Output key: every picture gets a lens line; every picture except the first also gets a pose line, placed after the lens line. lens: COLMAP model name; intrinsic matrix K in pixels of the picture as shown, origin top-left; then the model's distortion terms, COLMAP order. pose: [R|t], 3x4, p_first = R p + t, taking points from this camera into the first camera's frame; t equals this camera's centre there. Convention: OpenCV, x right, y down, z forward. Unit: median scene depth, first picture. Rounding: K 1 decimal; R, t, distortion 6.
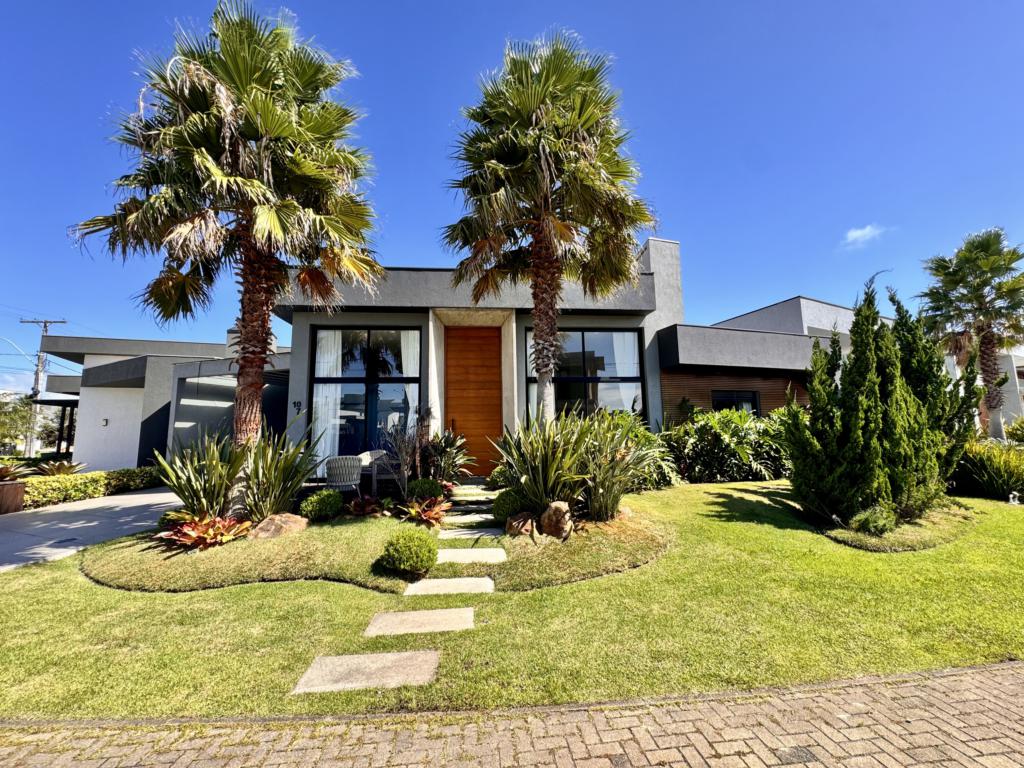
lens RADIAL K [[410.0, 0, 511.4], [0, 410.0, 381.4], [0, 0, 1]] dist [-0.001301, -0.000221]
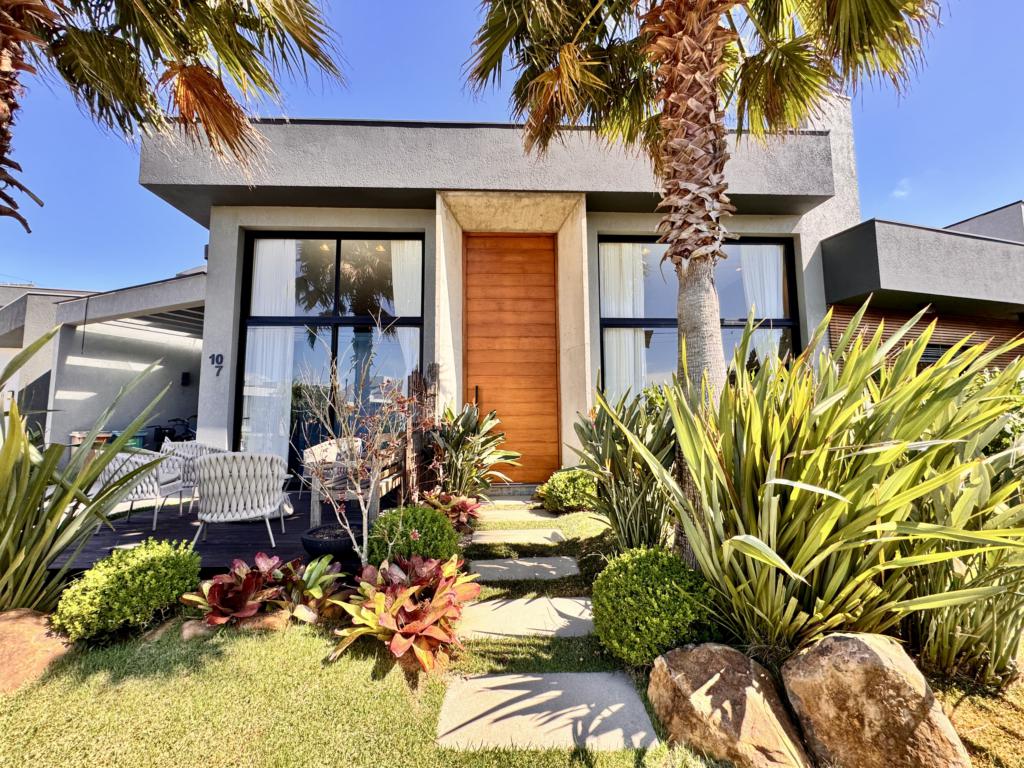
lens RADIAL K [[410.0, 0, 511.4], [0, 410.0, 381.4], [0, 0, 1]] dist [-0.001301, -0.000221]
pose [[0.998870, 0.005146, -0.047242, -0.065131], [-0.003464, 0.999359, 0.035627, 0.063750], [0.047395, -0.035423, 0.998248, 0.413149]]
